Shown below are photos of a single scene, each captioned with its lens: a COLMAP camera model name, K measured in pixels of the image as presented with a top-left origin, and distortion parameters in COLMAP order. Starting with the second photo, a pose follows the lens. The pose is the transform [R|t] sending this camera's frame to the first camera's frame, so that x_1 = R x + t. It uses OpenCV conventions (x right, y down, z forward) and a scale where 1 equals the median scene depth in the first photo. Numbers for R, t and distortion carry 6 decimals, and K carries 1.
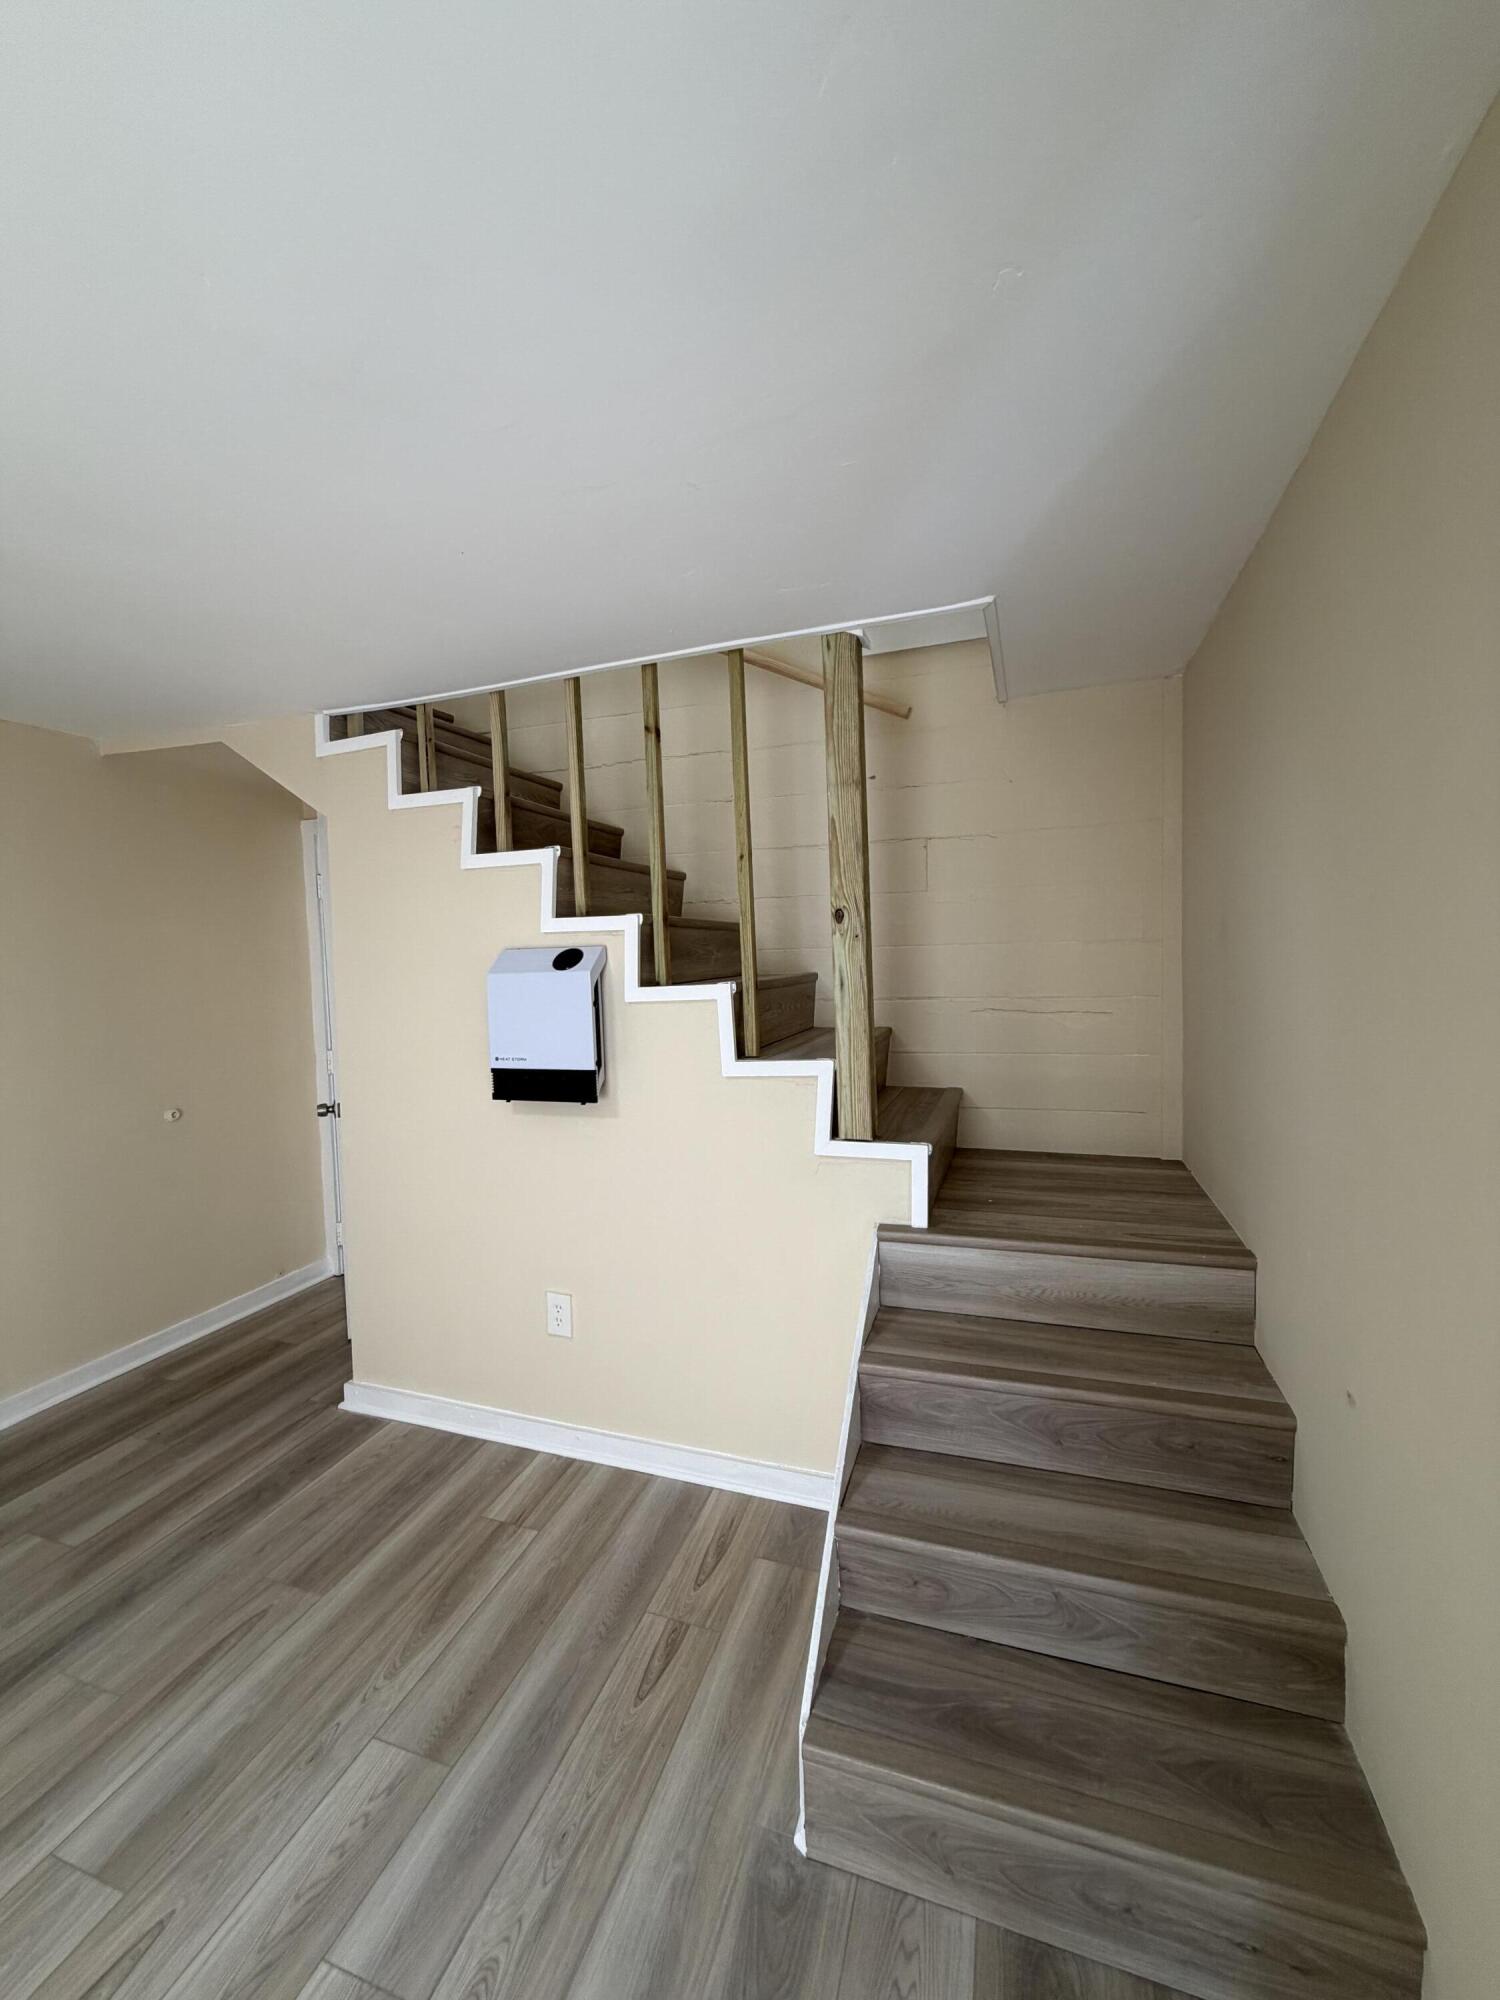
lens RADIAL K [[793.0, 0, 751.3], [0, 793.0, 994.5], [0, 0, 1]] dist [-0.000823, 0.000700]
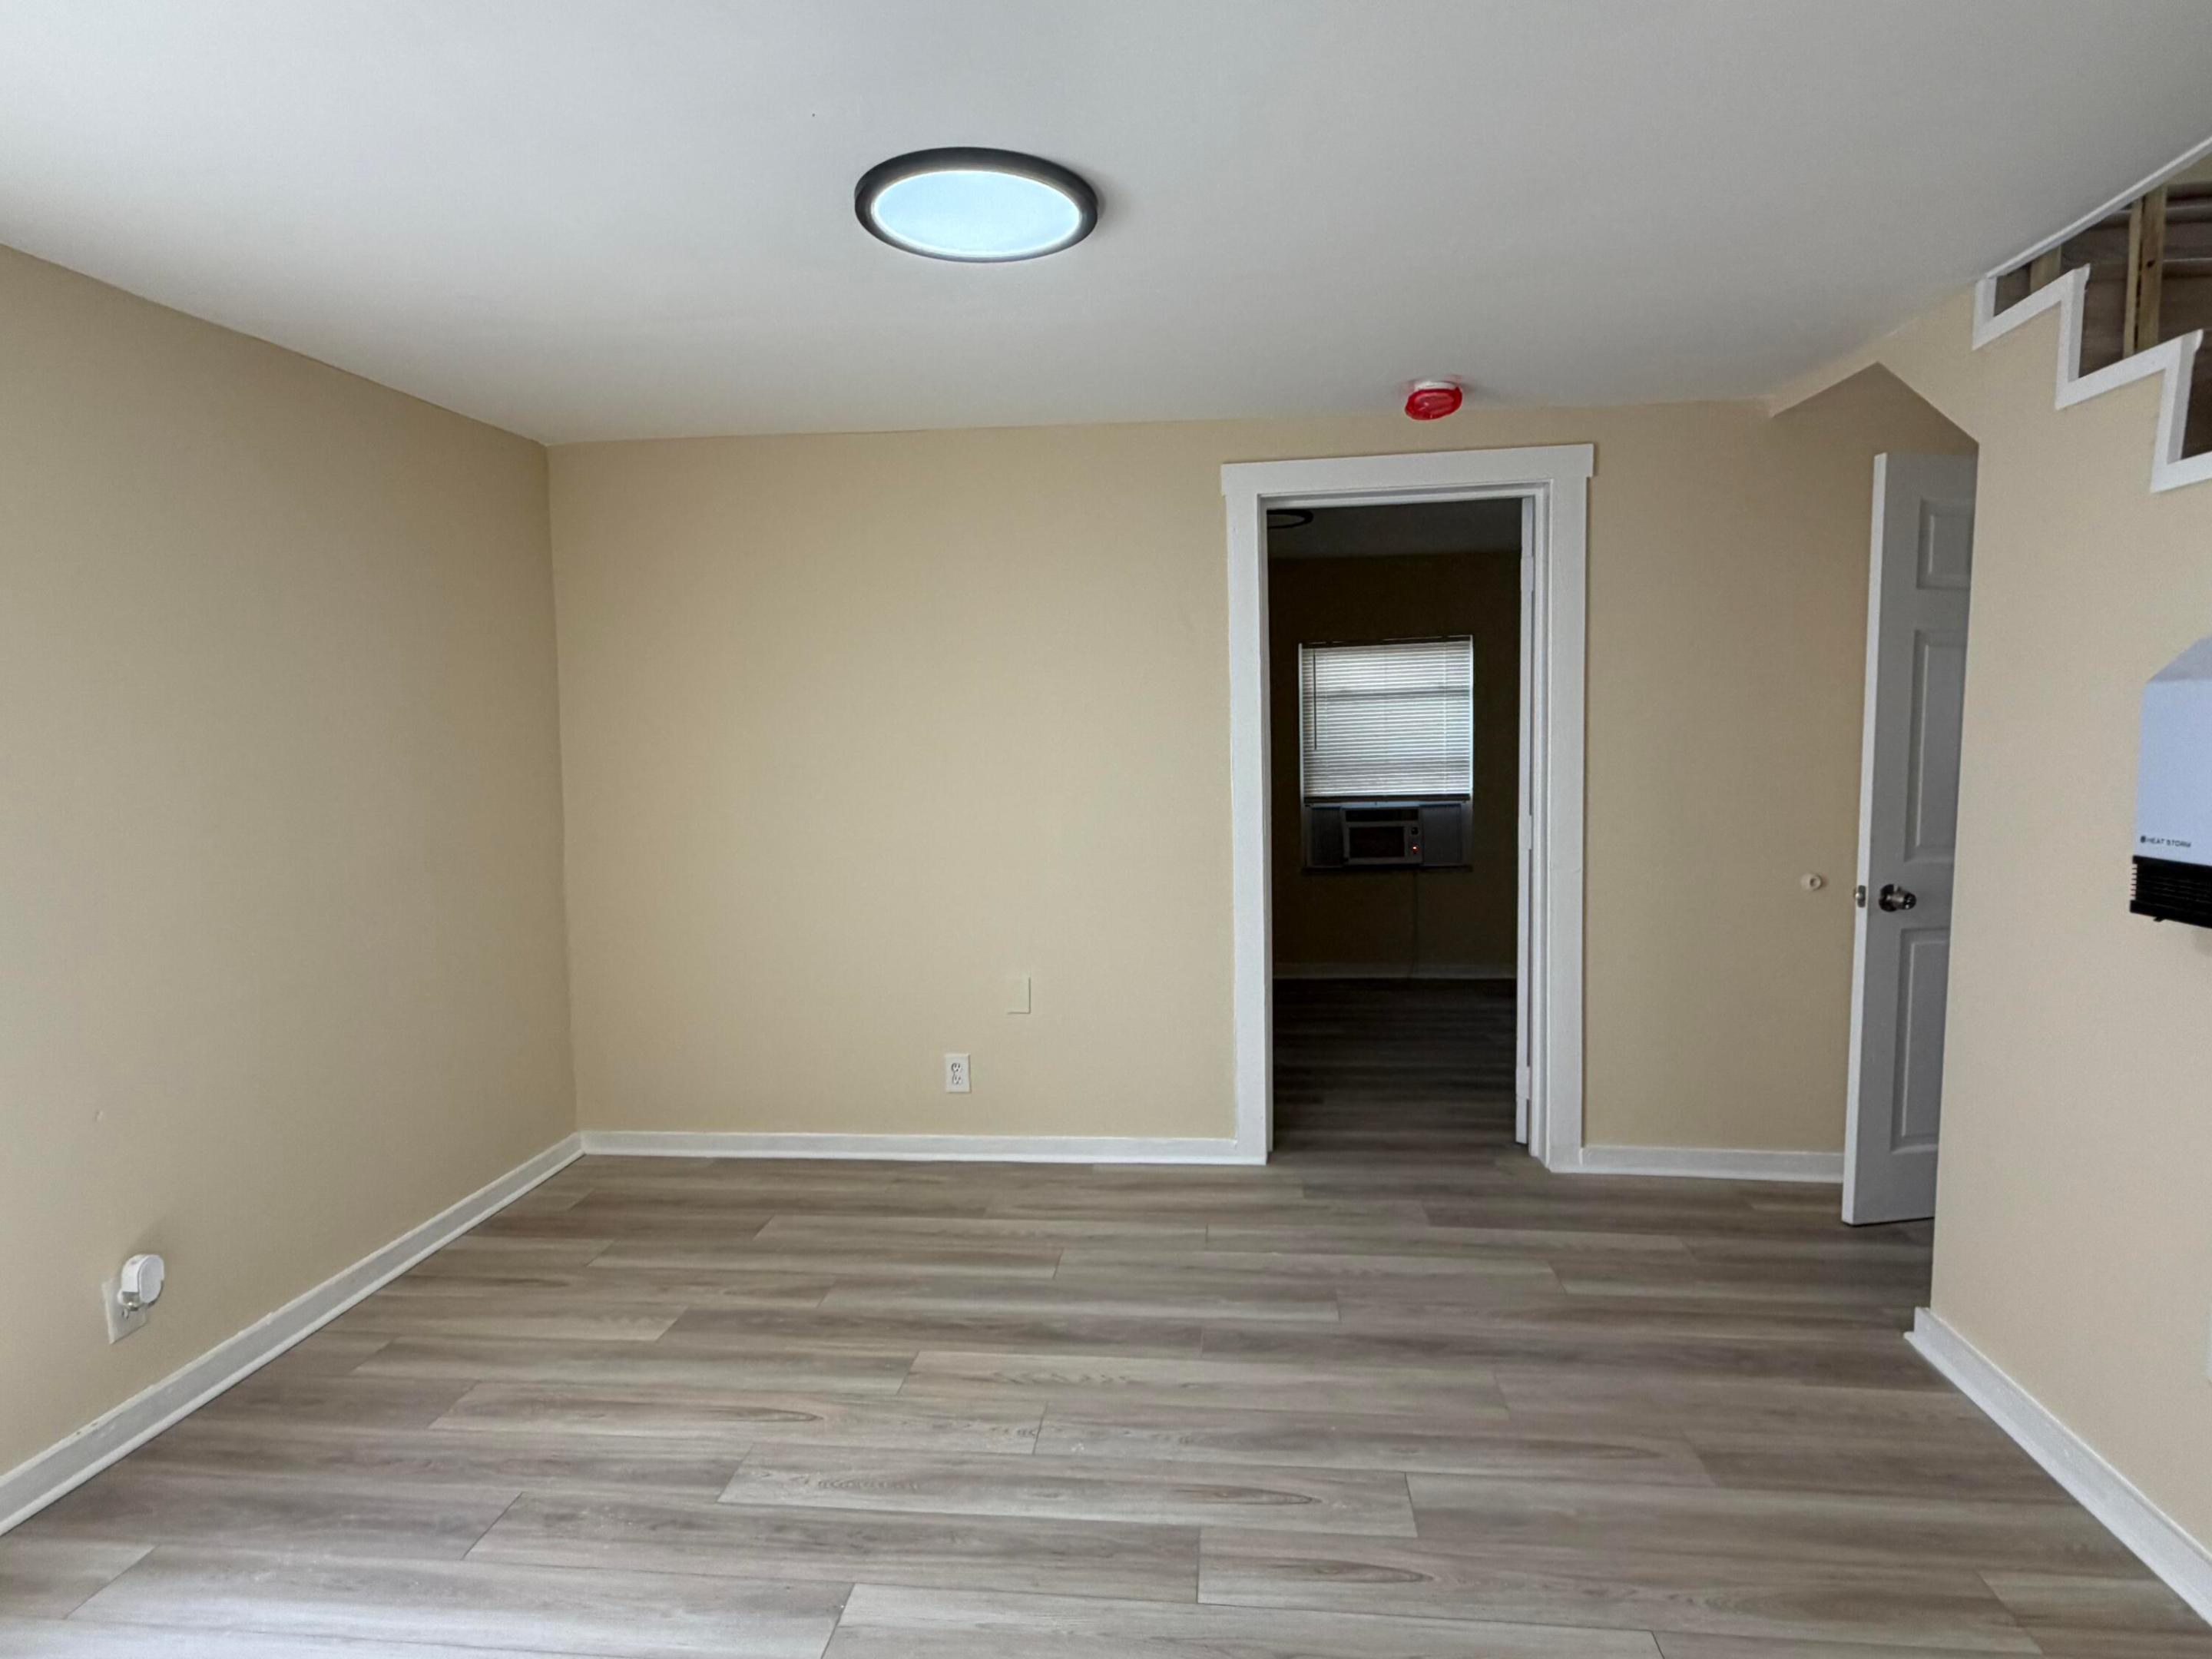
lens RADIAL K [[1198.3, 0, 1097.5], [0, 1198.3, 840.9], [0, 0, 1]] dist [-0.008698, -0.000625]
pose [[0.217577, 0.118776, -0.968789, 0.323465], [-0.044801, 0.992737, 0.111651, 0.023306], [0.975014, 0.019110, 0.221318, 0.116922]]
